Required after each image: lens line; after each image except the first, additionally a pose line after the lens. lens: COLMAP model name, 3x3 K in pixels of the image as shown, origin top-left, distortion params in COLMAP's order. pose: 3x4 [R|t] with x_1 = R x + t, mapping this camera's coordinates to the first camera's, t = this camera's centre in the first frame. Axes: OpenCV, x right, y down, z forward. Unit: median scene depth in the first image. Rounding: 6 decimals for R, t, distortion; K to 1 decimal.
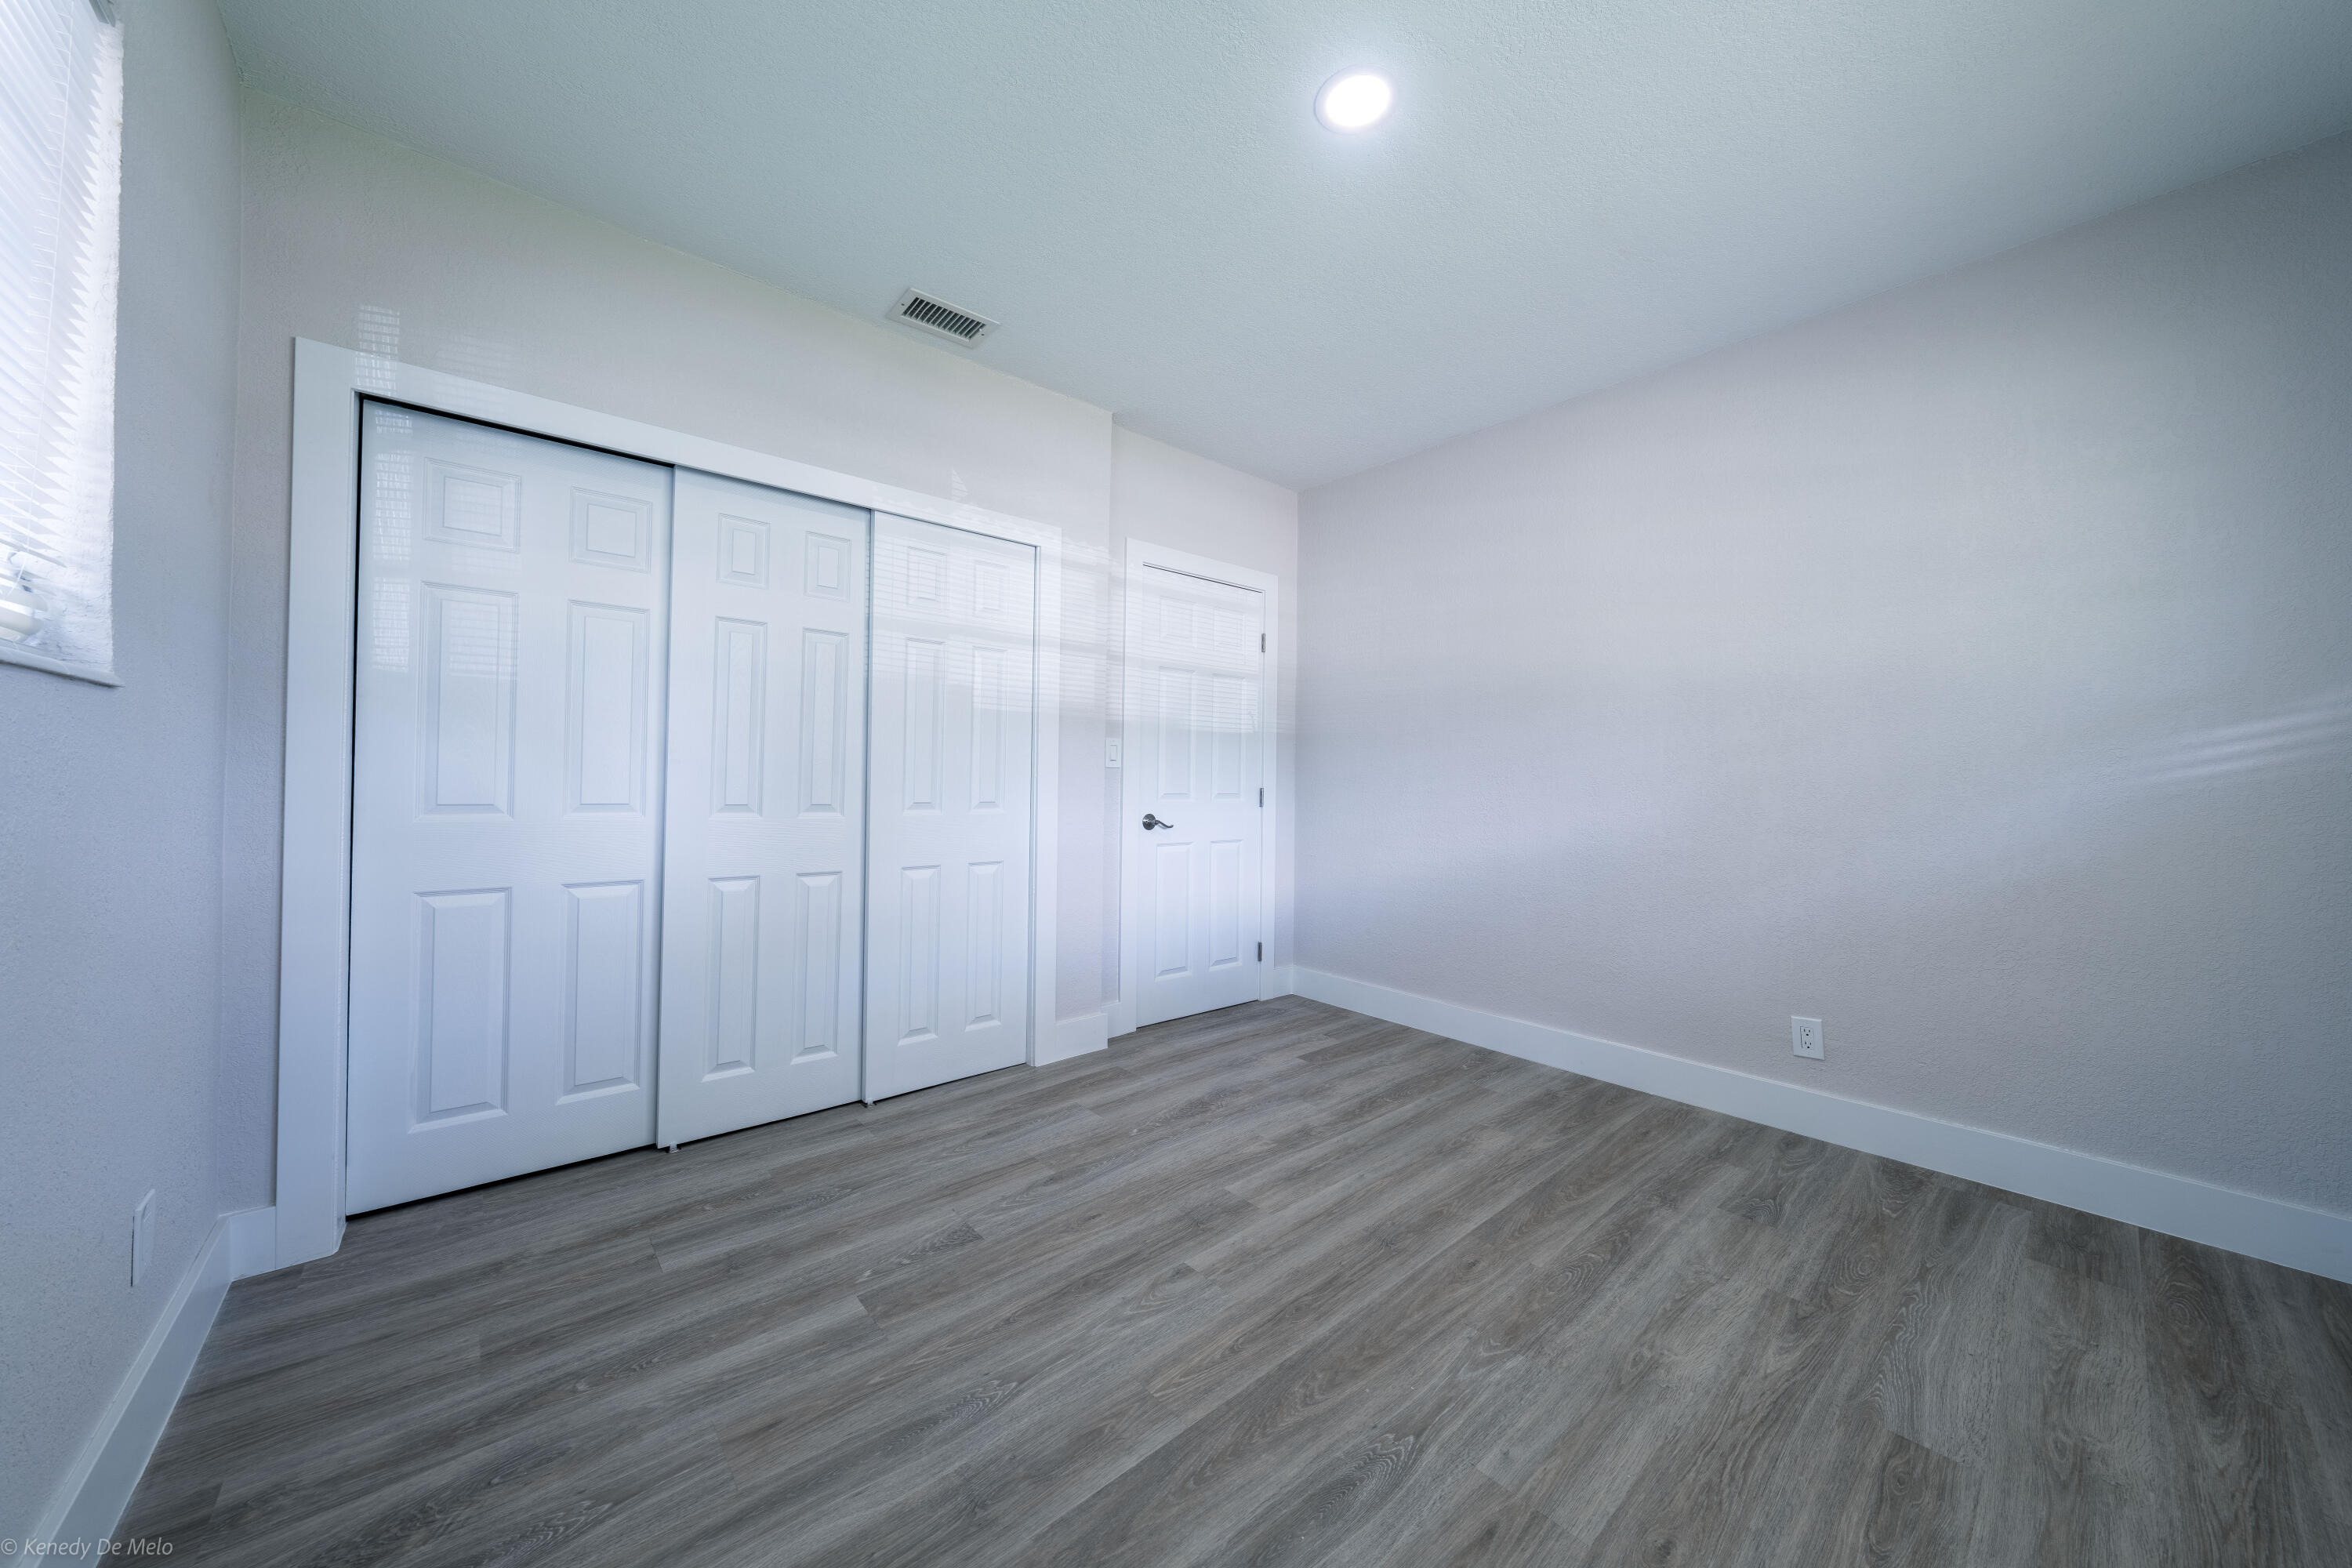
lens RADIAL K [[812.6, 0, 1183.3], [0, 812.6, 776.1], [0, 0, 1]] dist [0.002219, -0.000705]
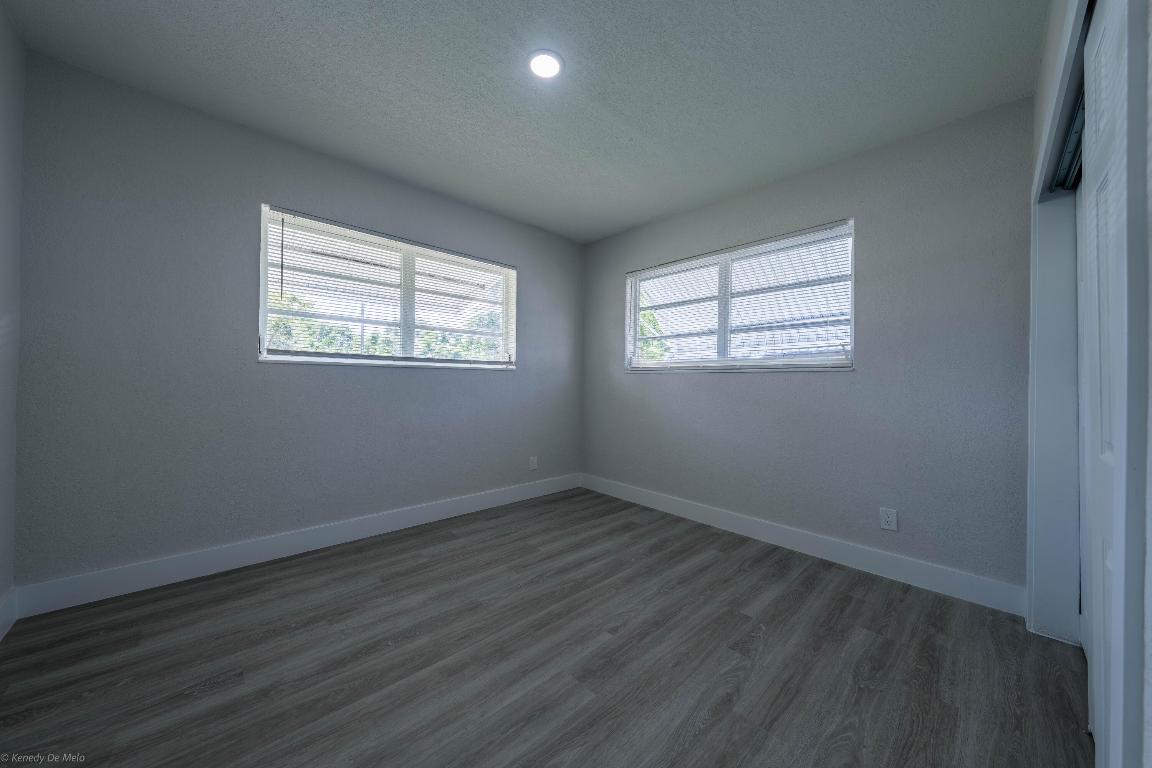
lens RADIAL K [[398.0, 0, 577.4], [0, 398.0, 381.2], [0, 0, 1]] dist [0.002219, -0.000705]
pose [[-0.998673, -0.027629, -0.043454, 0.143891], [-0.027312, 0.999596, -0.007872, 0.000686], [0.043654, -0.006674, -0.999024, 1.932636]]
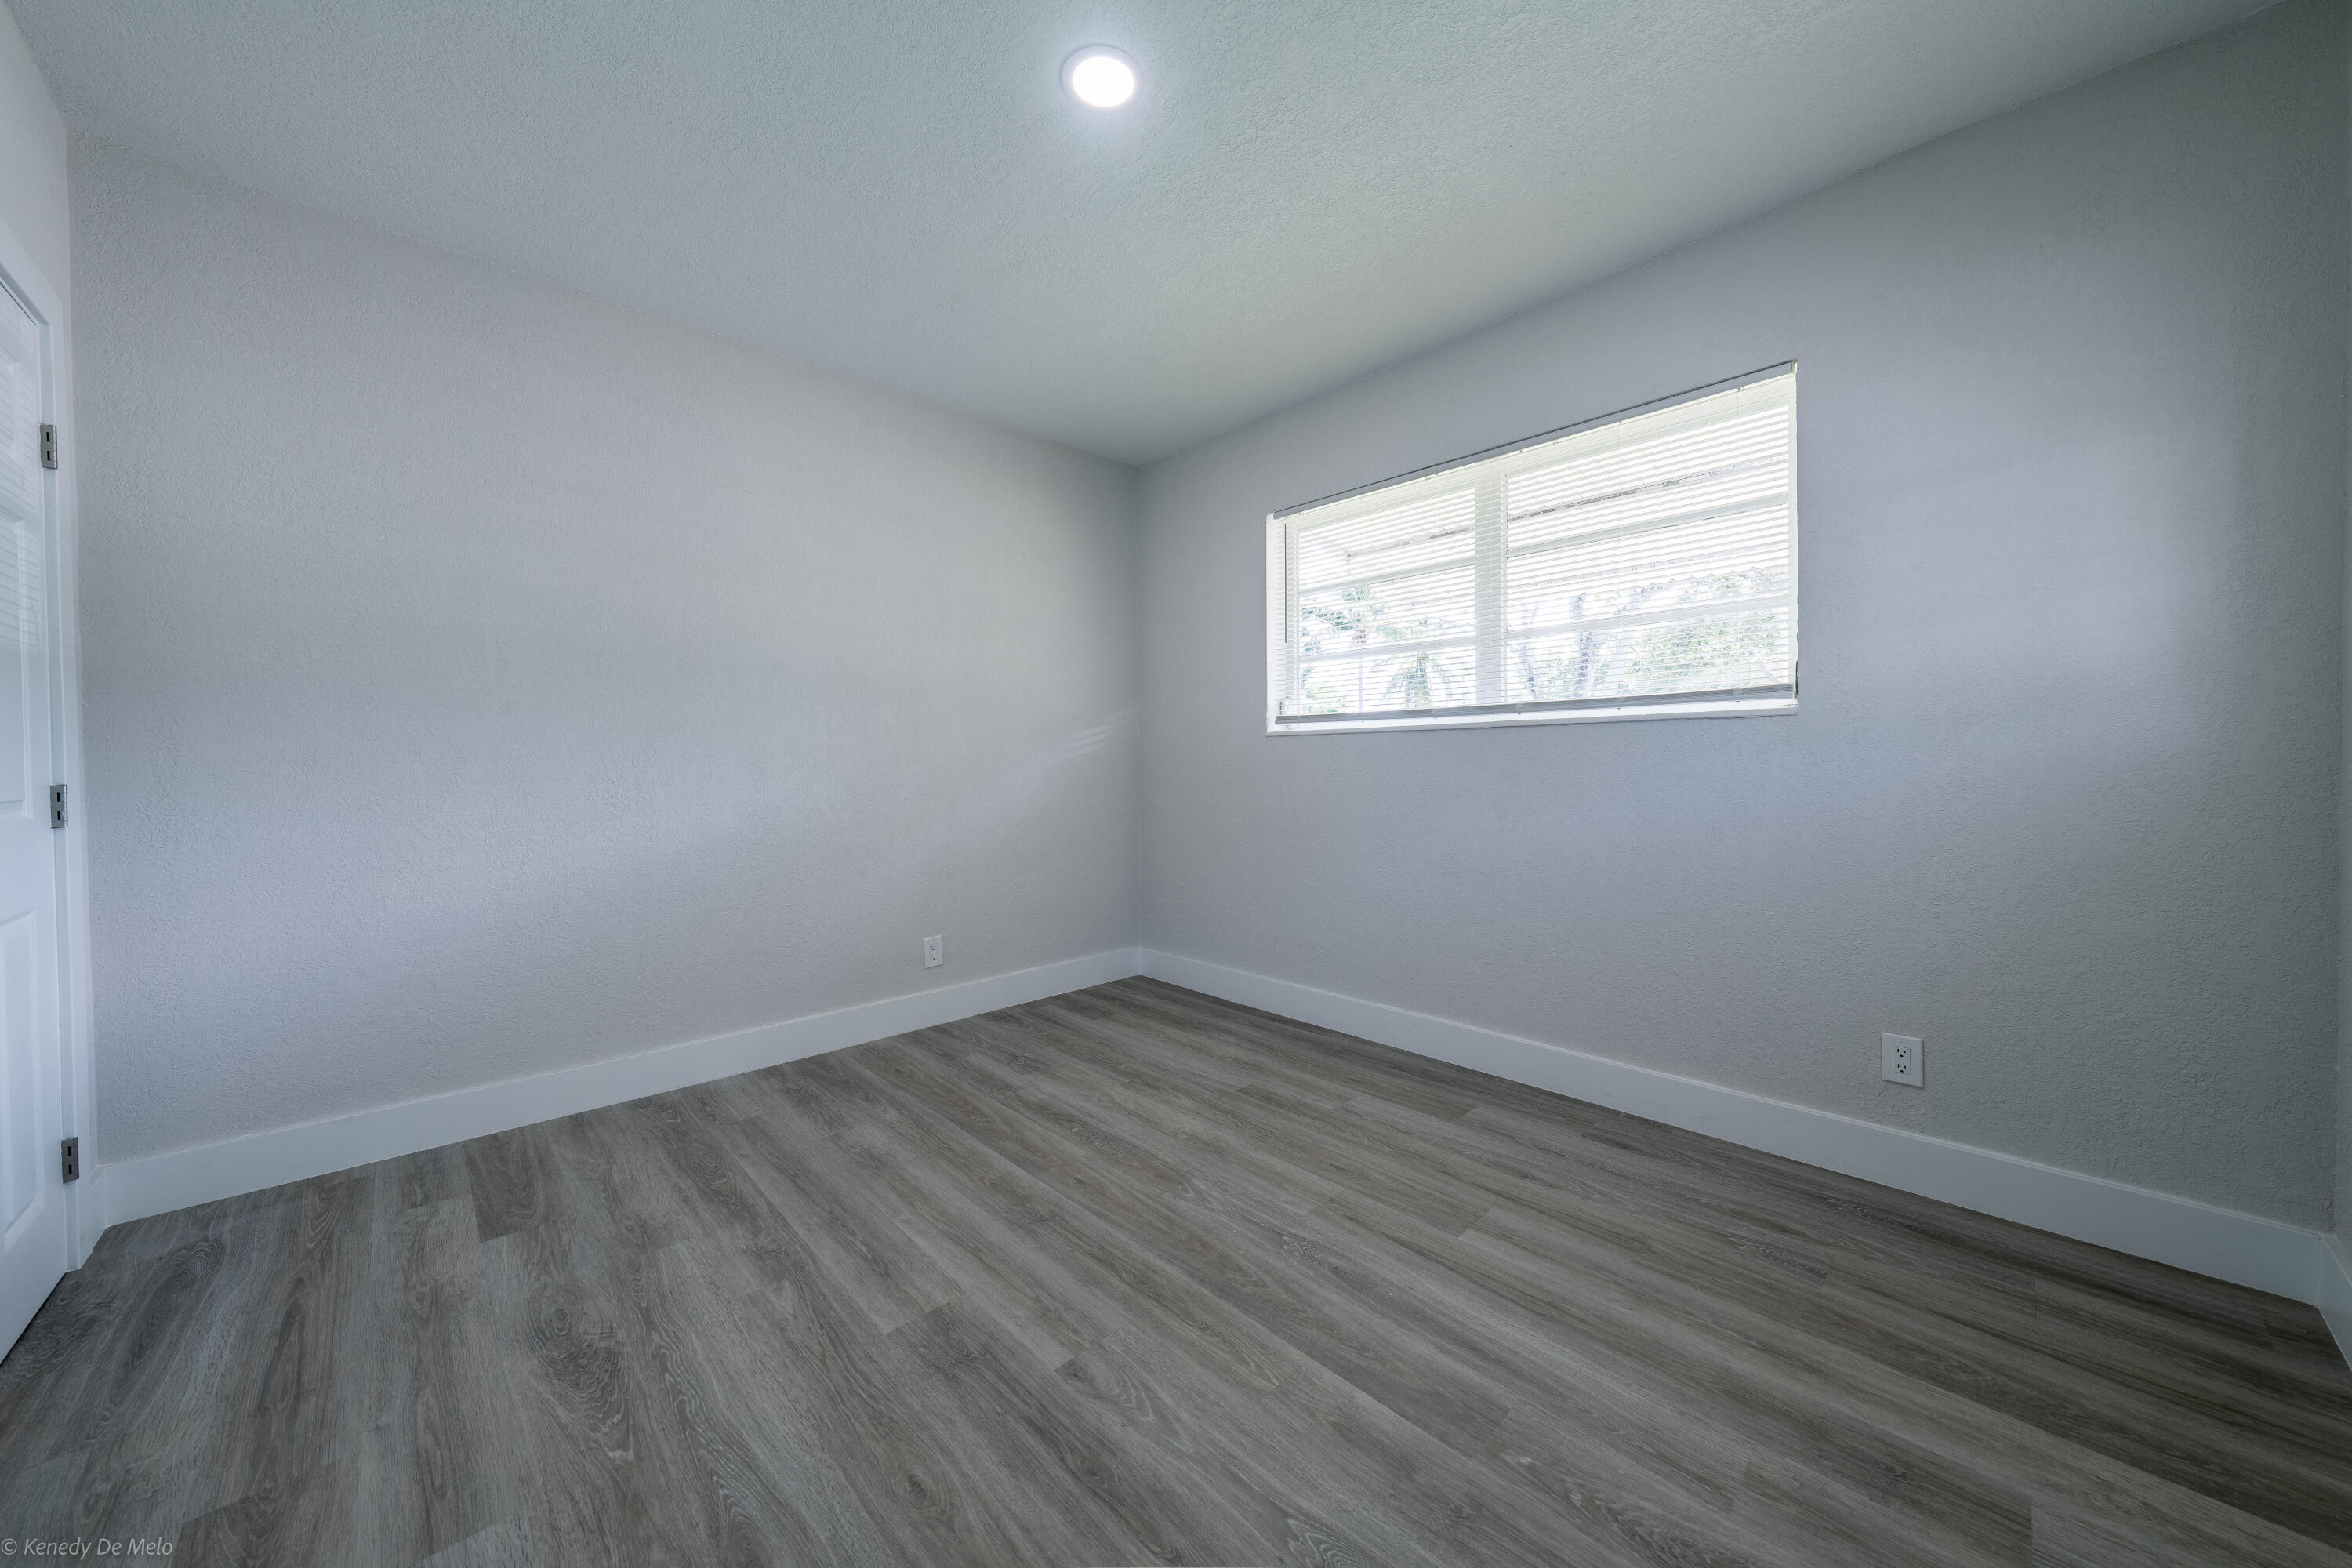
lens RADIAL K [[812.6, 0, 1175.2], [0, 812.6, 773.4], [0, 0, 1]] dist [0.002219, -0.000705]
pose [[-0.042793, -0.026189, 0.998741, -0.775065], [0.001888, 0.999652, 0.026294, -0.004542], [-0.999082, 0.003011, -0.042729, 0.905909]]
